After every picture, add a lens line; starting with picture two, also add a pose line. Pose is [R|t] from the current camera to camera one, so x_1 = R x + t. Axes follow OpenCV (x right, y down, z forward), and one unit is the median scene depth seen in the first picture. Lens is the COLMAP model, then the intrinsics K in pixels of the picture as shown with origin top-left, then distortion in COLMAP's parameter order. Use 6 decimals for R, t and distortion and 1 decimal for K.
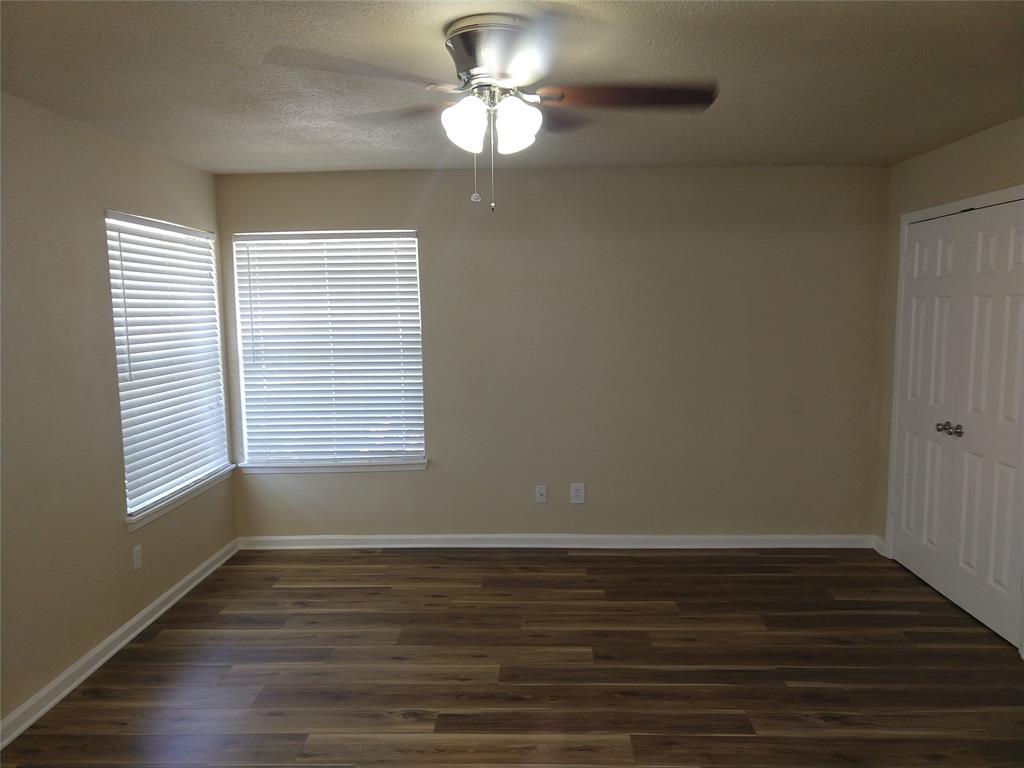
lens RADIAL K [[753.2, 0, 514.0], [0, 753.2, 368.1], [0, 0, 1]] dist [-0.001927, -0.002596]
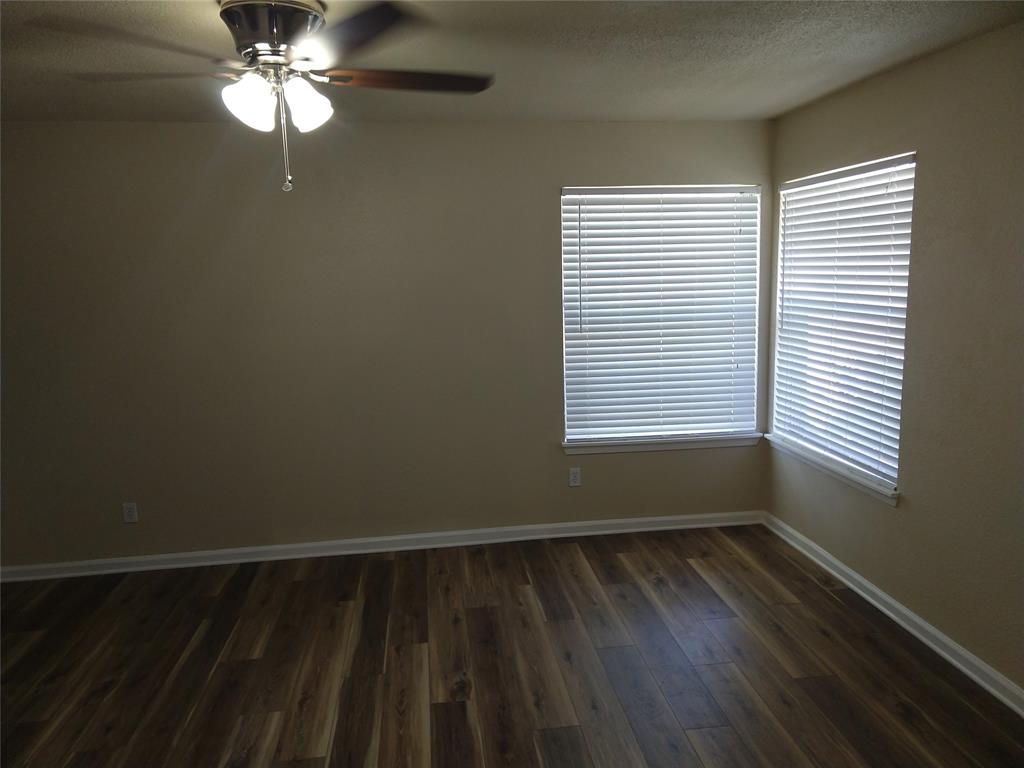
lens RADIAL K [[743.4, 0, 514.8], [0, 743.4, 380.0], [0, 0, 1]] dist [0.042745, -0.012850]
pose [[0.151910, 0.164639, -0.974586, 0.546967], [-0.061410, 0.985696, 0.156944, -0.074939], [0.986485, 0.036008, 0.159848, 0.618191]]
